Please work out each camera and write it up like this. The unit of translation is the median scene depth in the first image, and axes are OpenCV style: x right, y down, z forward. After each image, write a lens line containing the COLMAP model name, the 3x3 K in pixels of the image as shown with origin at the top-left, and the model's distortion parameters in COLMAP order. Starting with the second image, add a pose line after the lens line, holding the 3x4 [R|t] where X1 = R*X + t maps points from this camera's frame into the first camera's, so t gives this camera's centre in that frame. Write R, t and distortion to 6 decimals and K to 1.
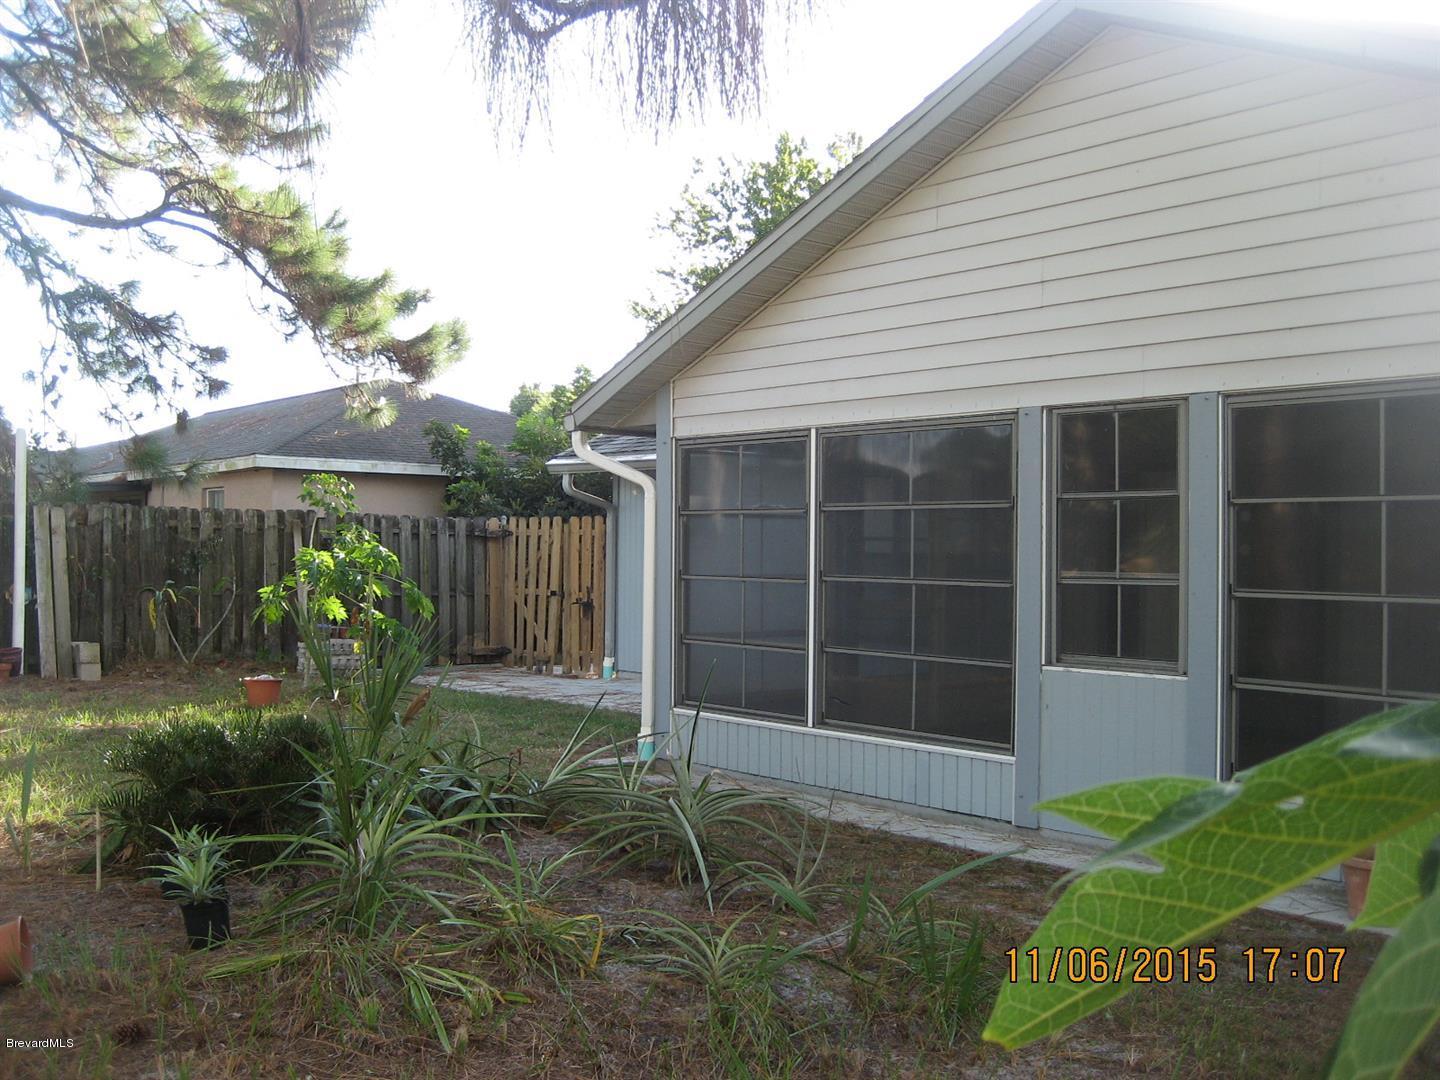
lens RADIAL K [[1499.5, 0, 683.4], [0, 1499.5, 541.2], [0, 0, 1]] dist [-0.137345, 0.020663]
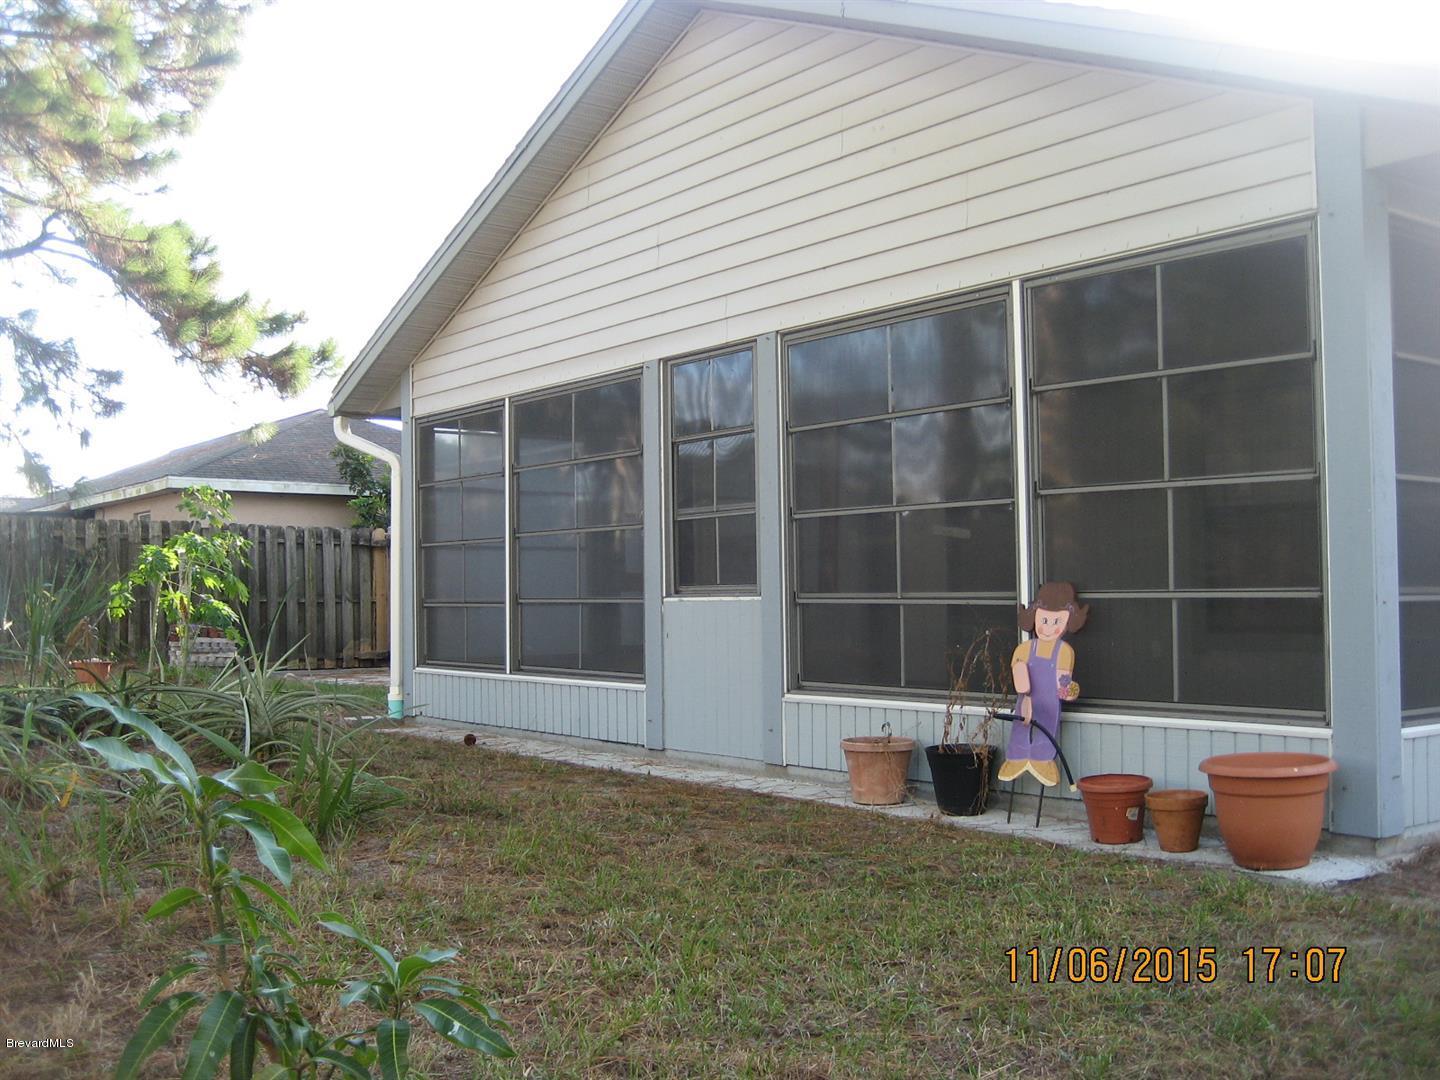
lens RADIAL K [[1484.1, 0, 720.0], [0, 1484.1, 540.0], [0, 0, 1]] dist [-0.121532, 0.012630]
pose [[0.999802, -0.018508, -0.007270, 0.144928], [0.018242, 0.999216, -0.035123, 0.040061], [0.007914, 0.034984, 0.999357, -0.039282]]
